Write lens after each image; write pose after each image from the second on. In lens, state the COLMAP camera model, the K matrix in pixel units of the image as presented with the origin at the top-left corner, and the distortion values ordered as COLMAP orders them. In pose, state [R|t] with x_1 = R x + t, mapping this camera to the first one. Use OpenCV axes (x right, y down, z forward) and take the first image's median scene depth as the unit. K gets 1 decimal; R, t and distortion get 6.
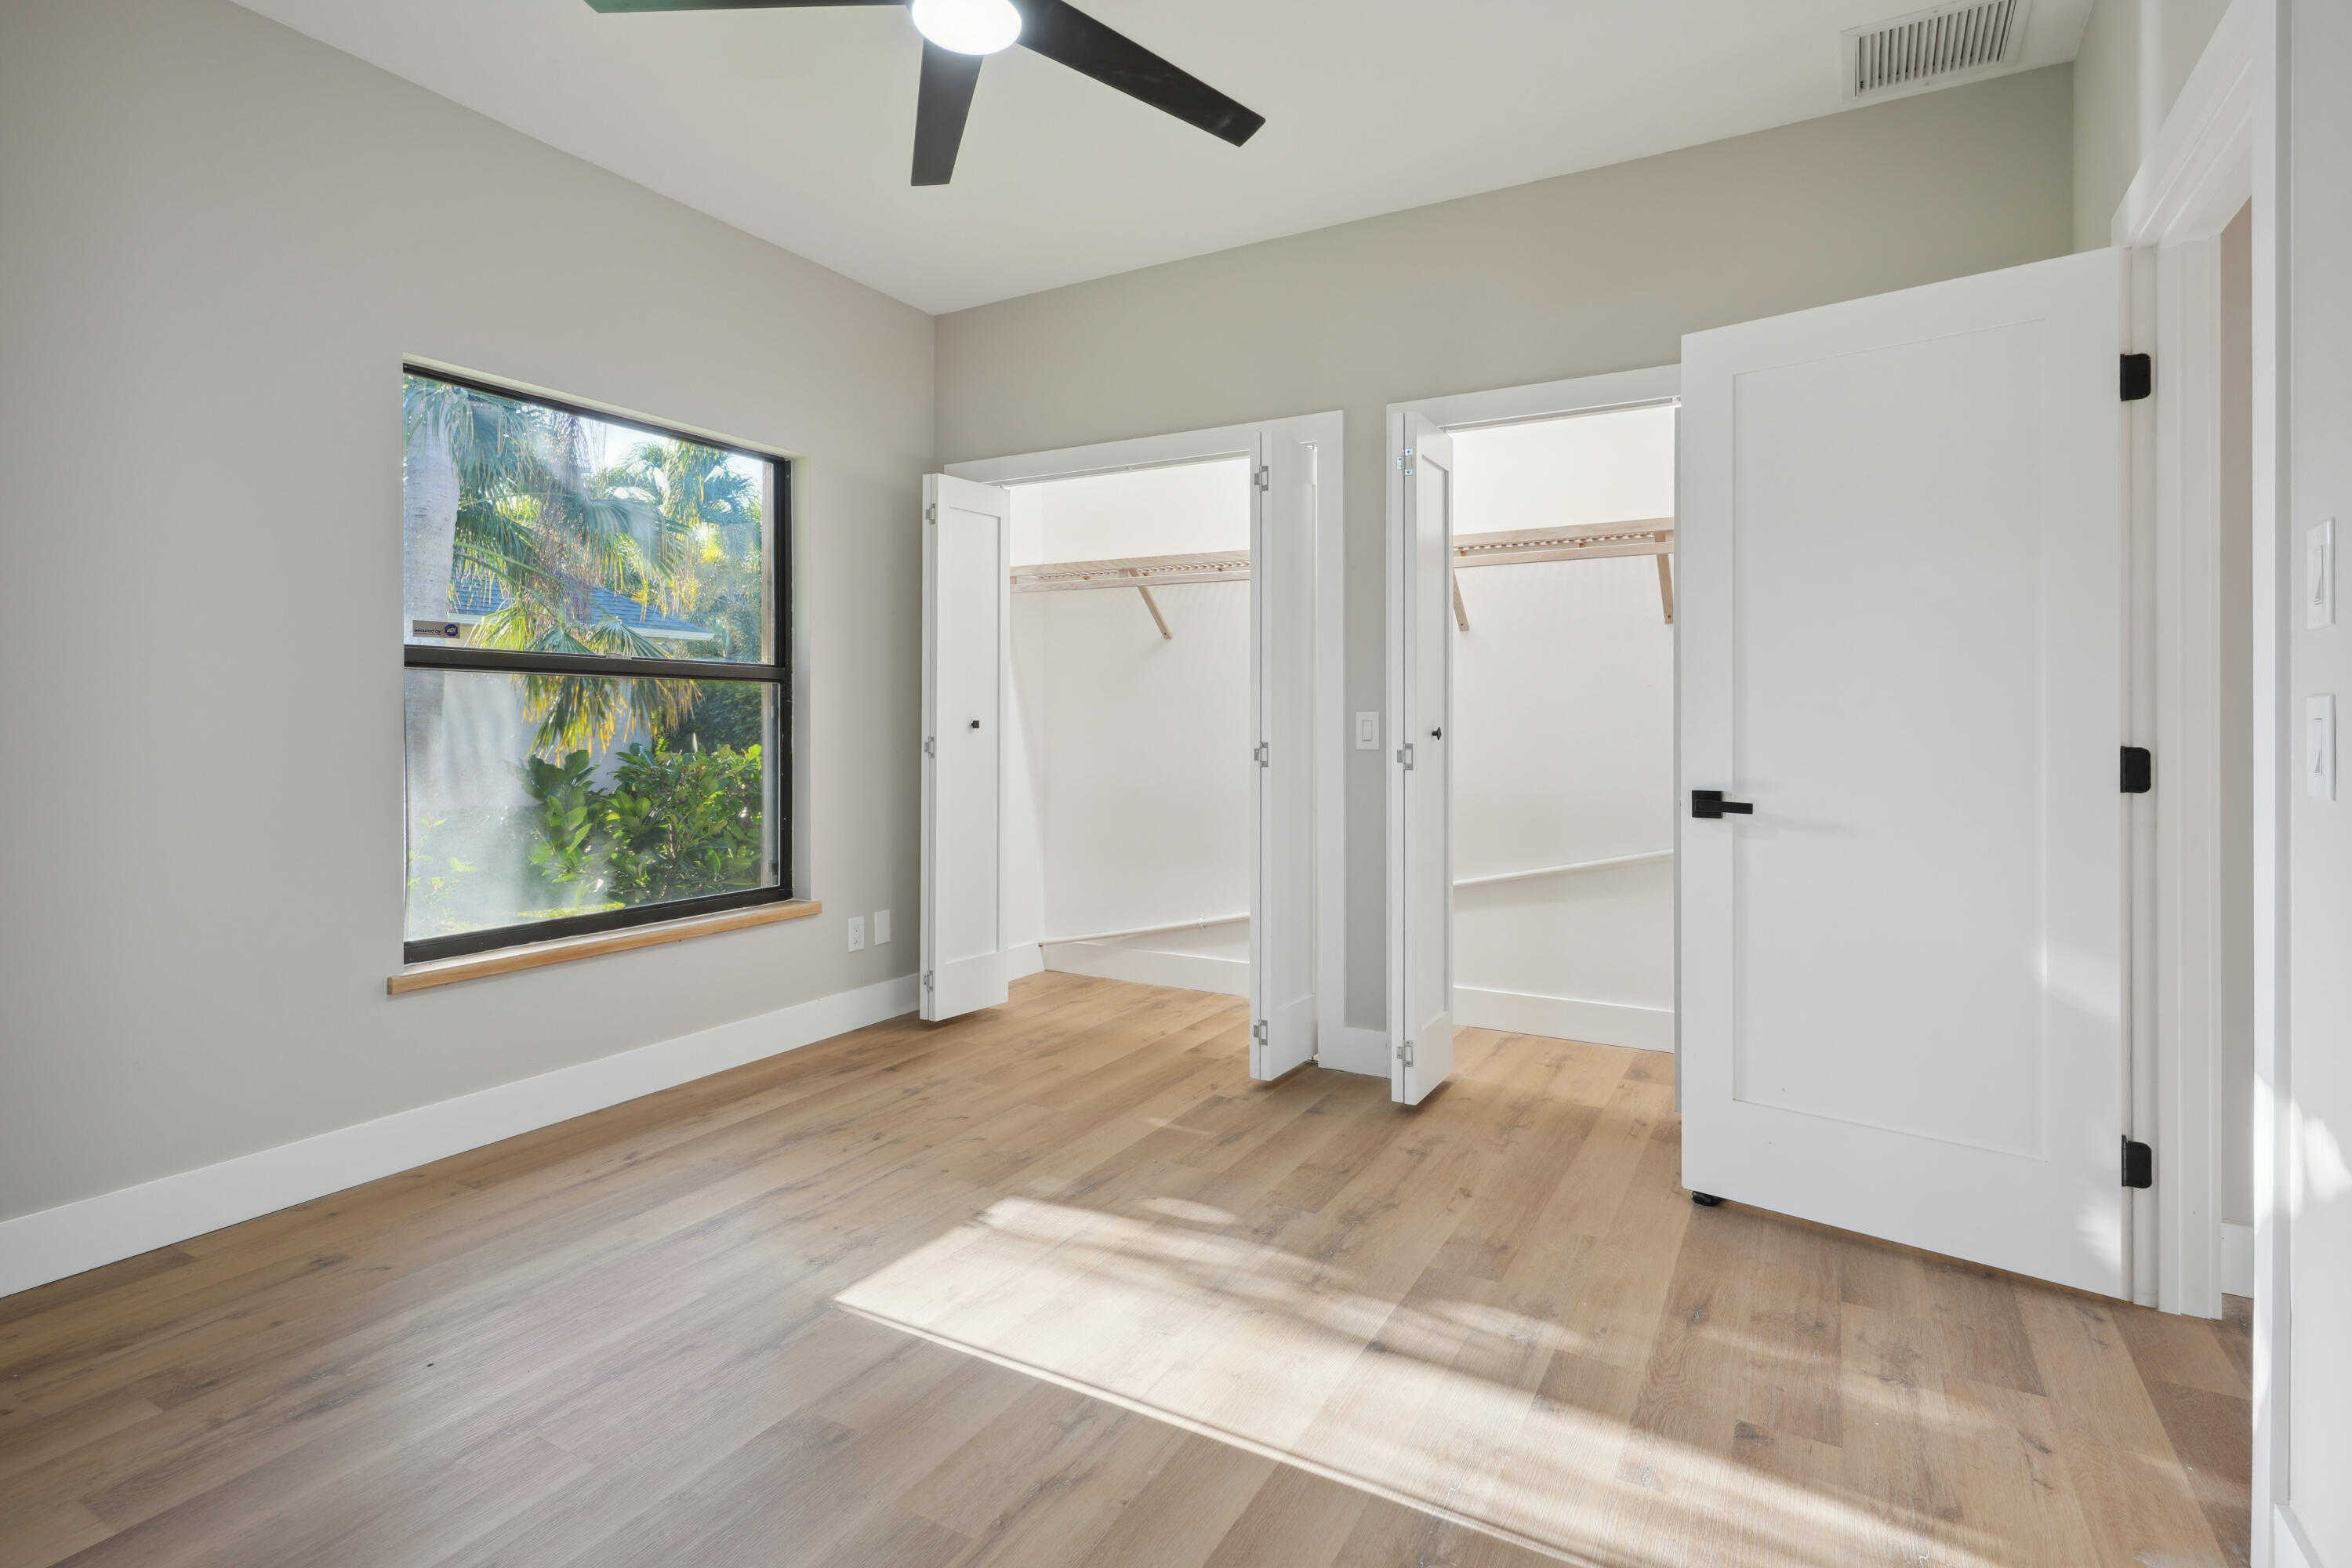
lens RADIAL K [[1142.7, 0, 1208.3], [0, 1142.7, 719.3], [0, 0, 1]] dist [0.009967, -0.004574]
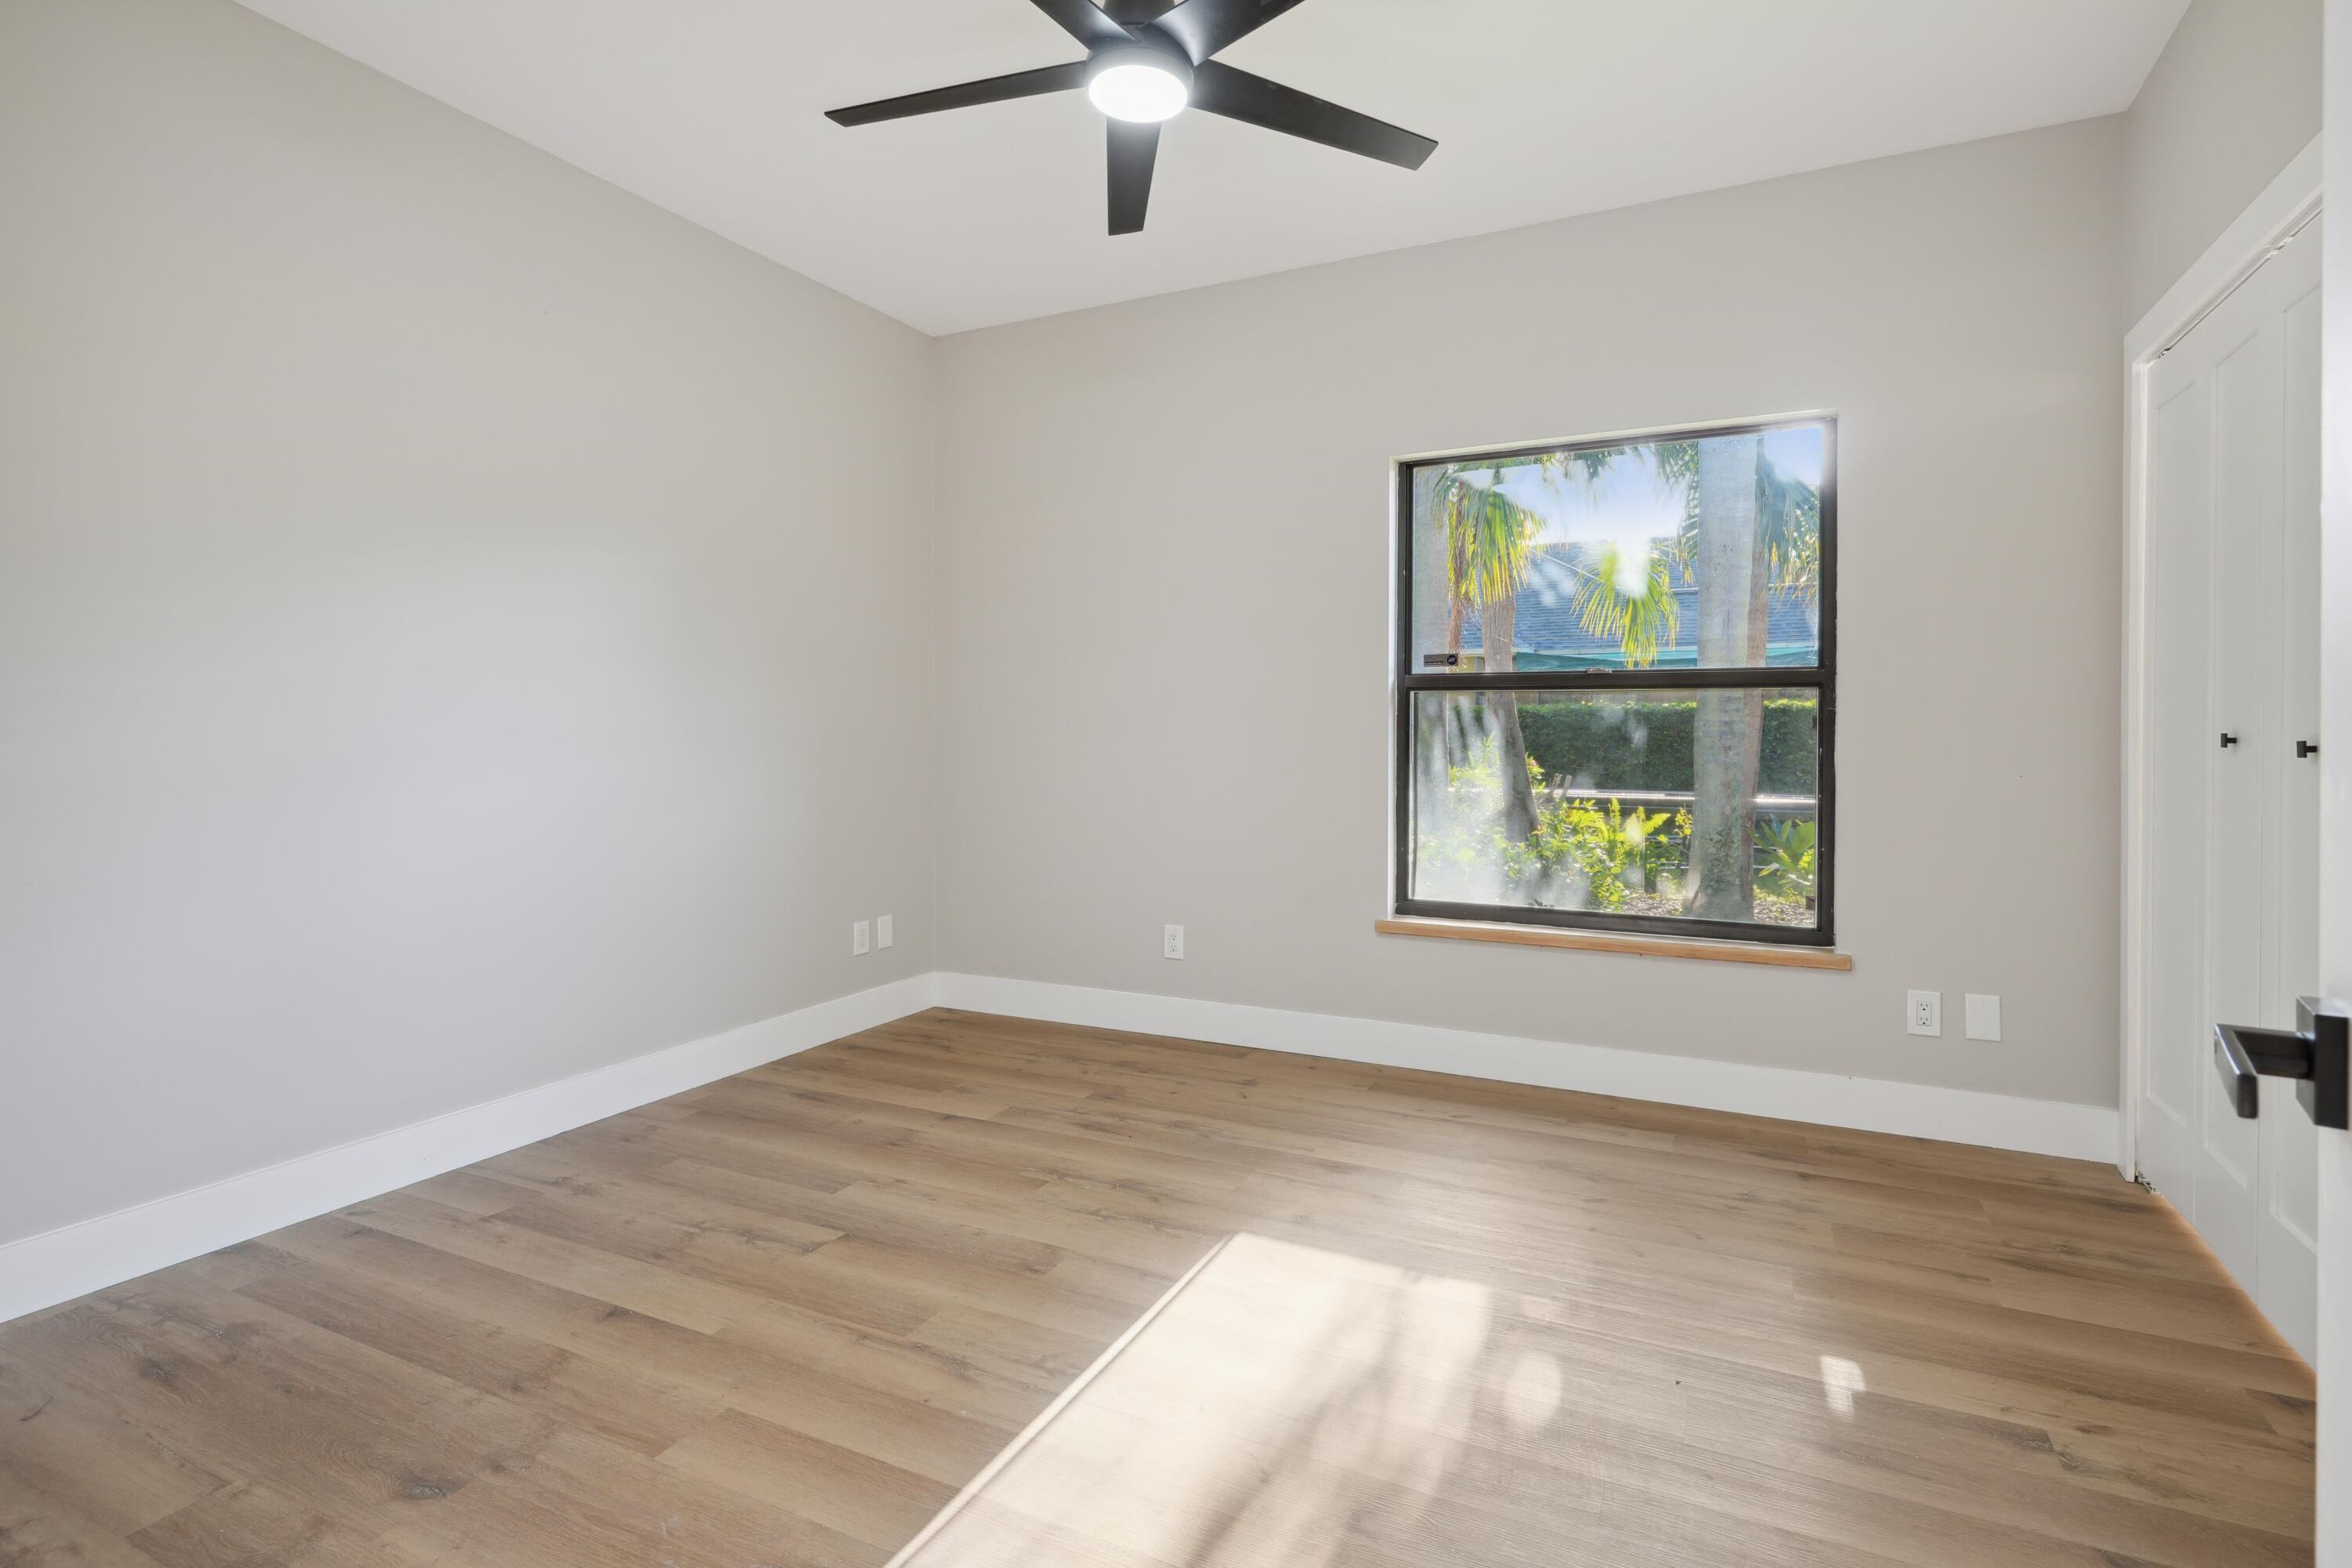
lens RADIAL K [[1142.7, 0, 1165.4], [0, 1142.7, 732.1], [0, 0, 1]] dist [0.009967, -0.004574]
pose [[0.044869, -0.001317, -0.998992, 0.650865], [0.000710, 0.999999, -0.001287, 0.003735], [0.998993, -0.000652, 0.044870, 0.703959]]
